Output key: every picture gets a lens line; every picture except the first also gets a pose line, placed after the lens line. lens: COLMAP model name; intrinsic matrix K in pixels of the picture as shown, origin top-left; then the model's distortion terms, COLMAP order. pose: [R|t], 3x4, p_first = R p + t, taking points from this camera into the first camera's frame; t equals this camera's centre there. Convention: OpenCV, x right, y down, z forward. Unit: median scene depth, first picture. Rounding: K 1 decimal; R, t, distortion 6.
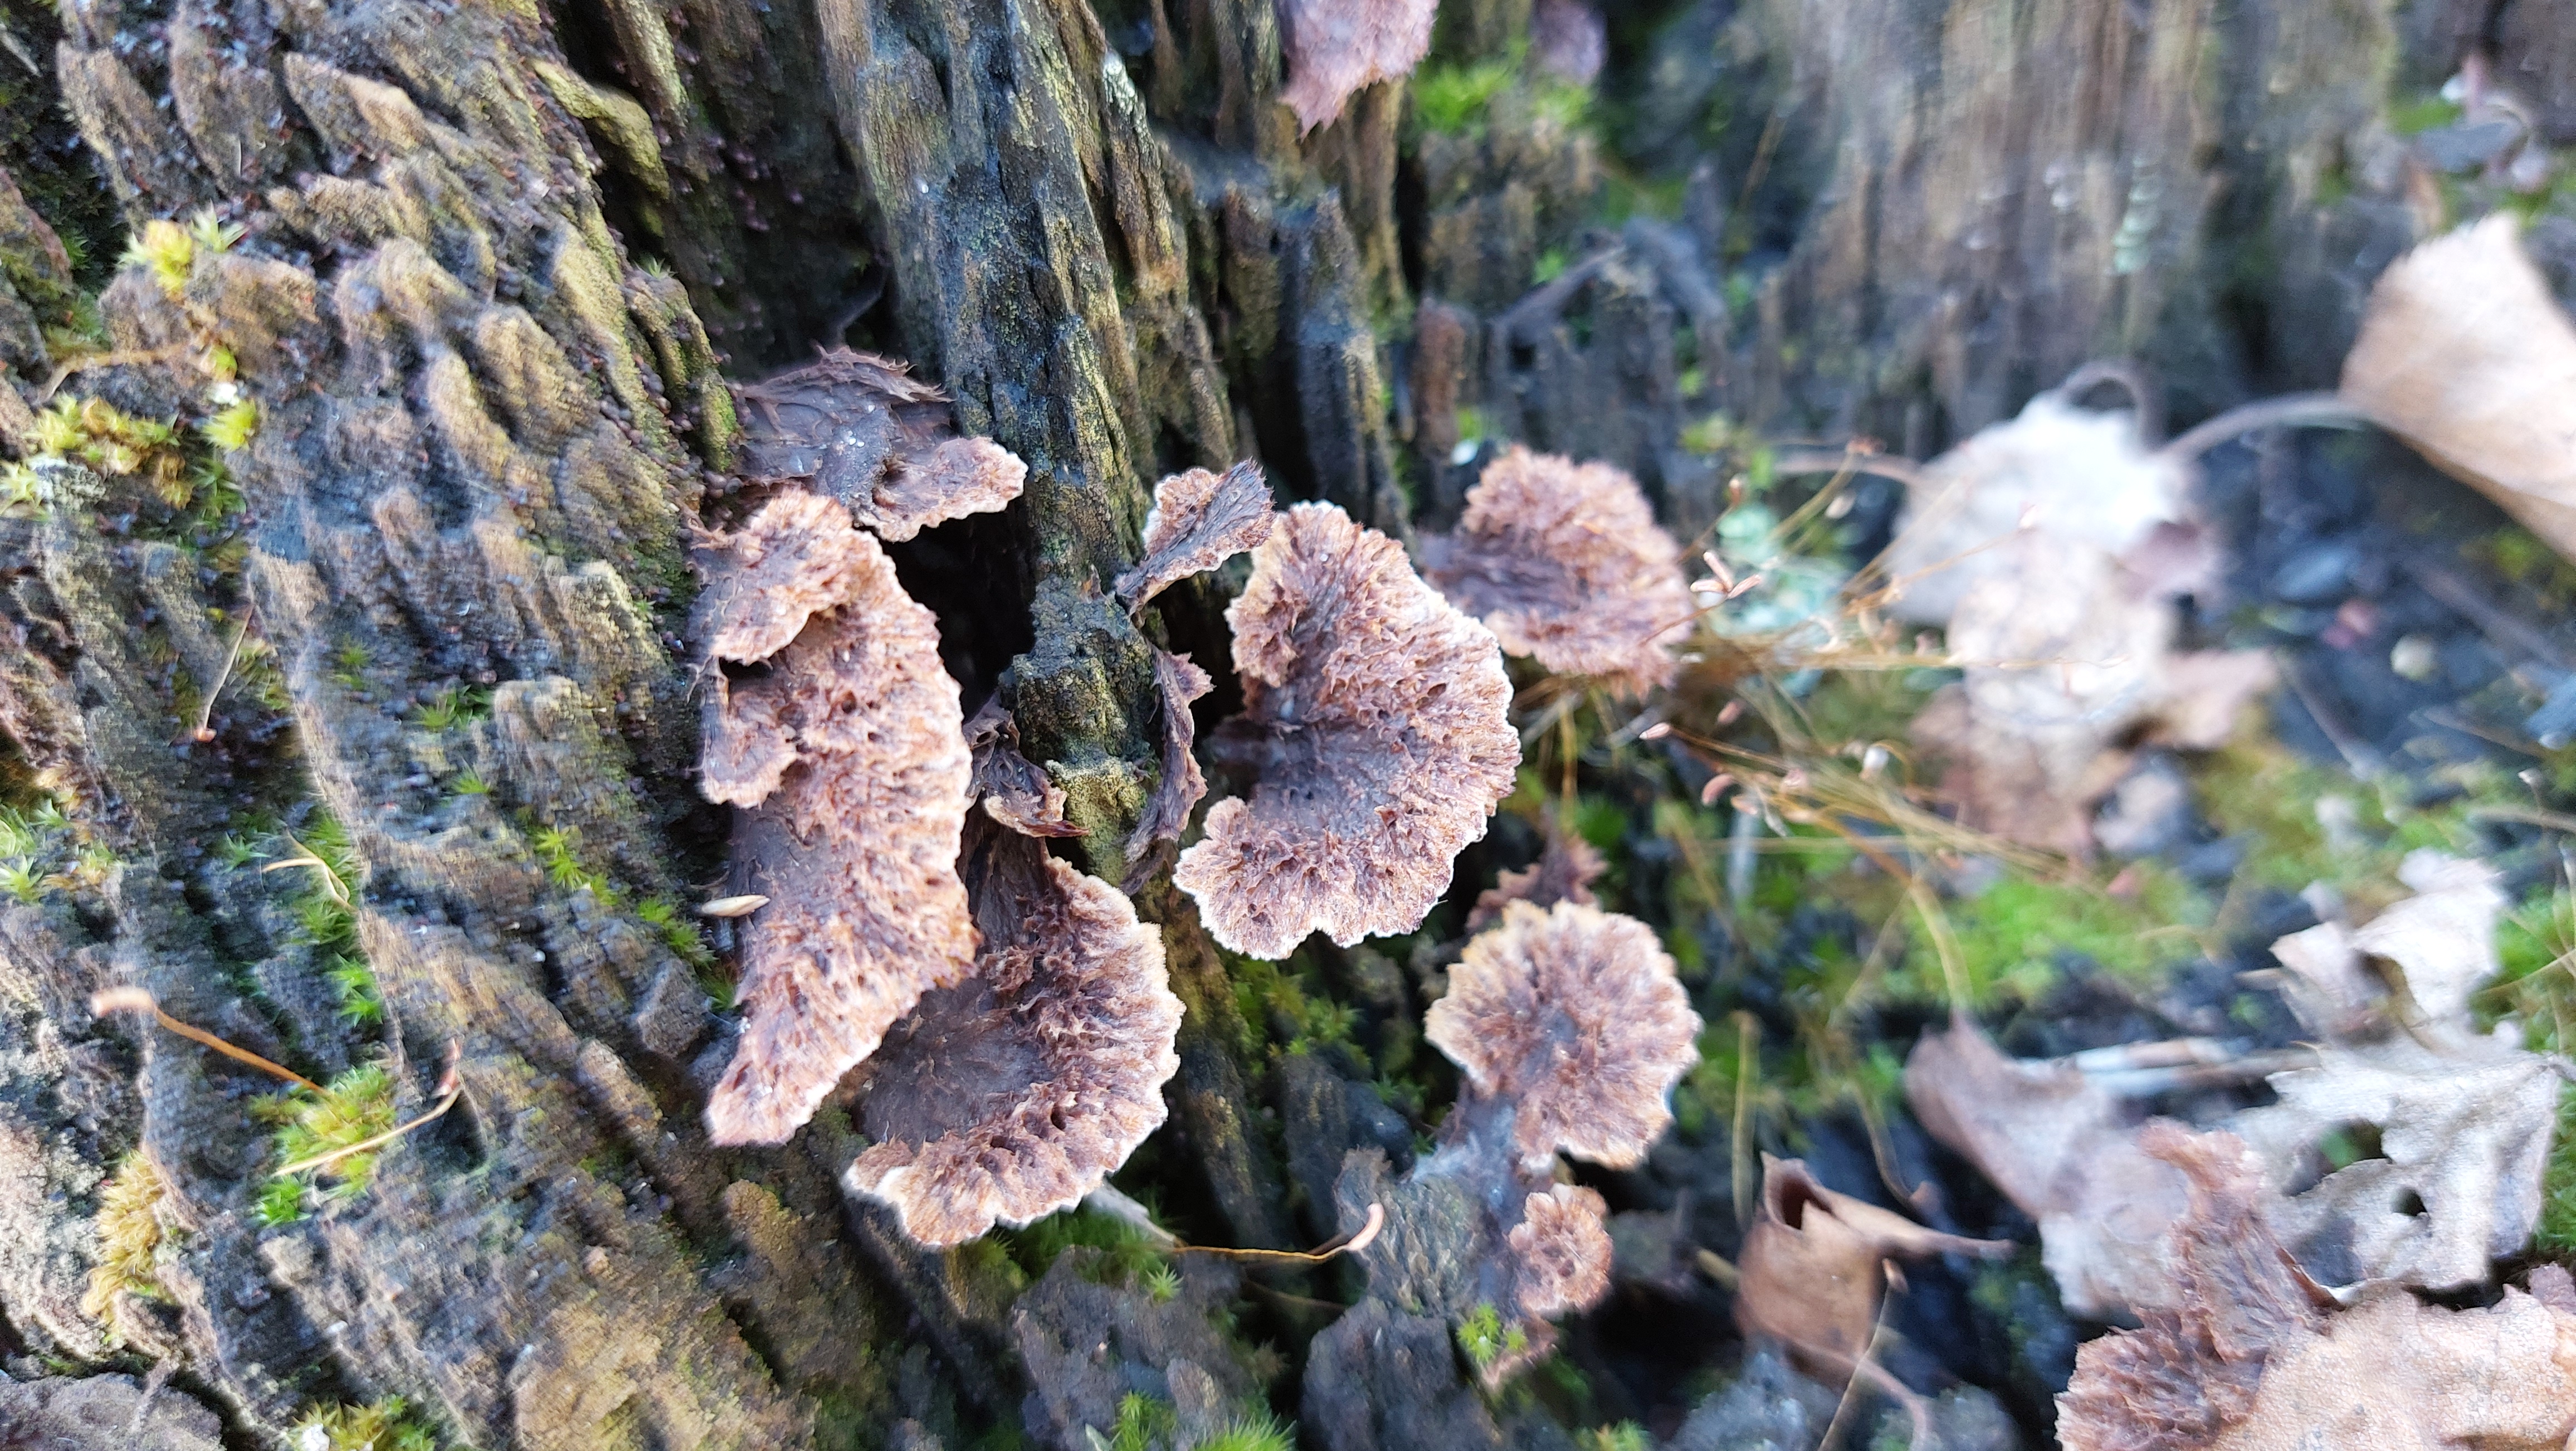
lens RADIAL K [[1870.9, 0, 1299.6], [0, 1870.9, 720.8], [0, 0, 1]] dist [-0.002603, -0.001123]
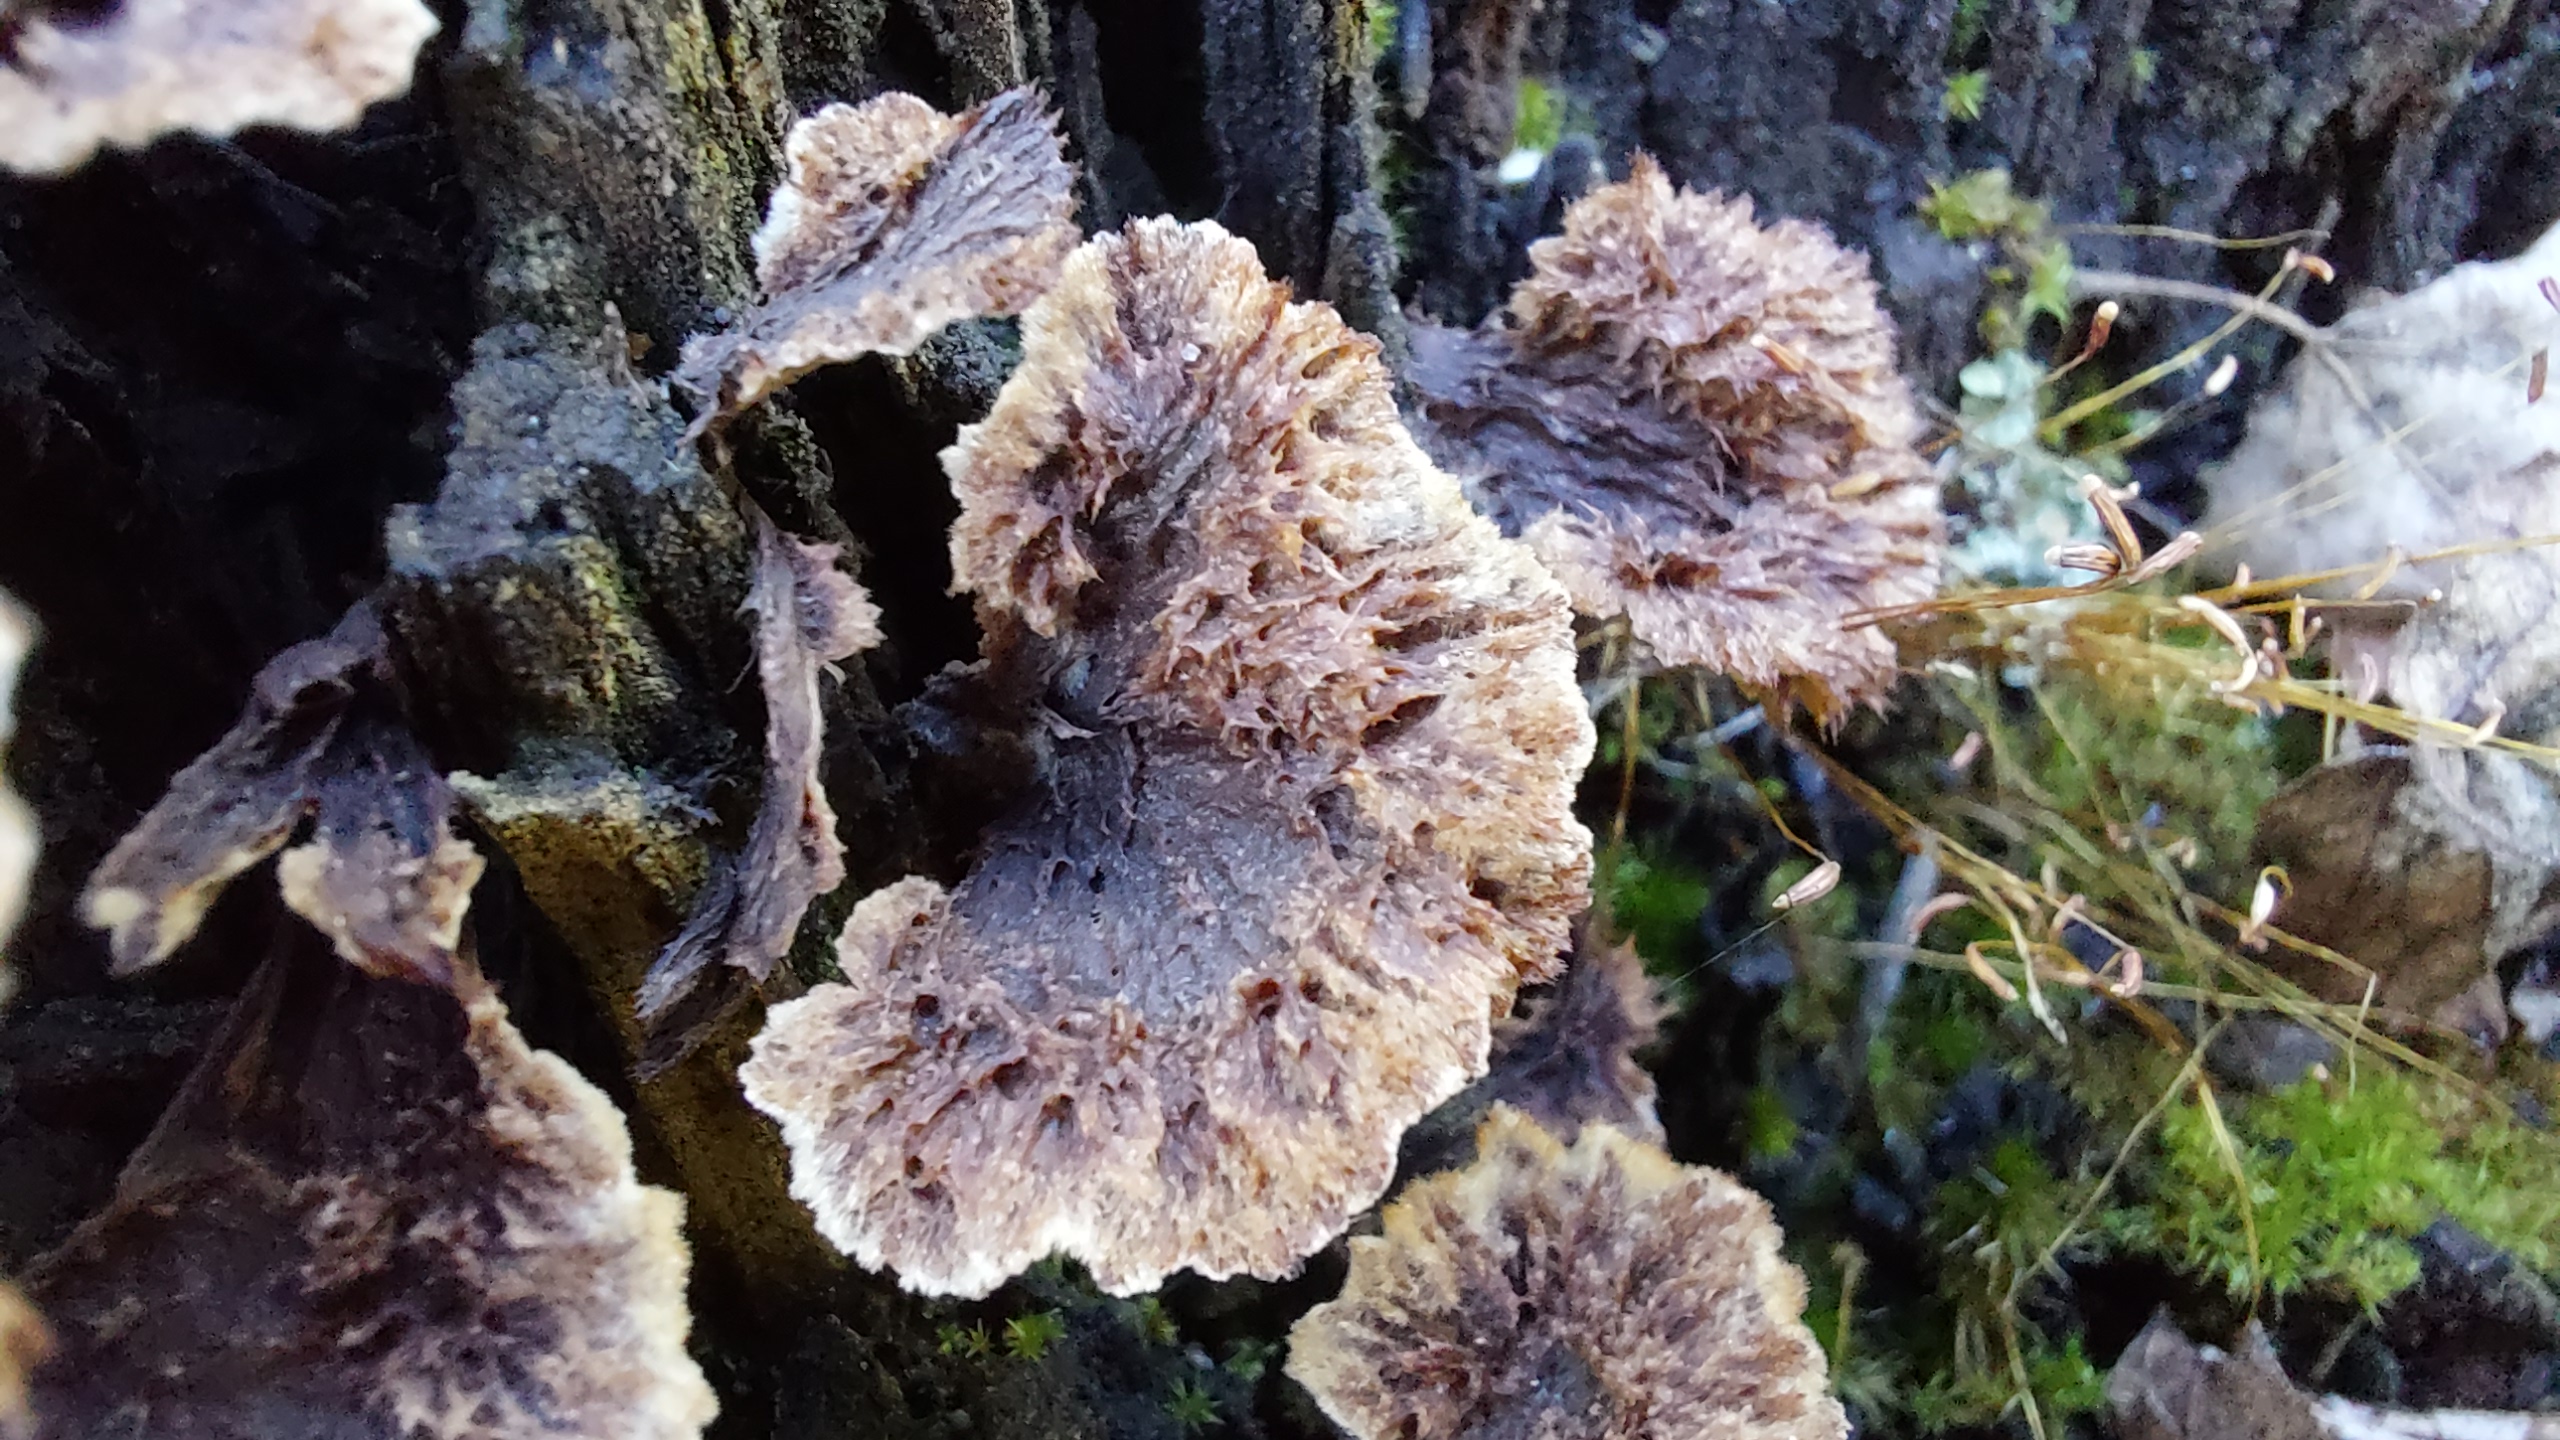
lens RADIAL K [[1866.9, 0, 1263.3], [0, 1866.9, 722.1], [0, 0, 1]] dist [-0.077078, 0.012124]
pose [[0.991153, 0.127455, 0.037030, 0.024258], [-0.131404, 0.981589, 0.138621, -0.066808], [-0.018680, -0.142261, 0.989653, 0.581764]]
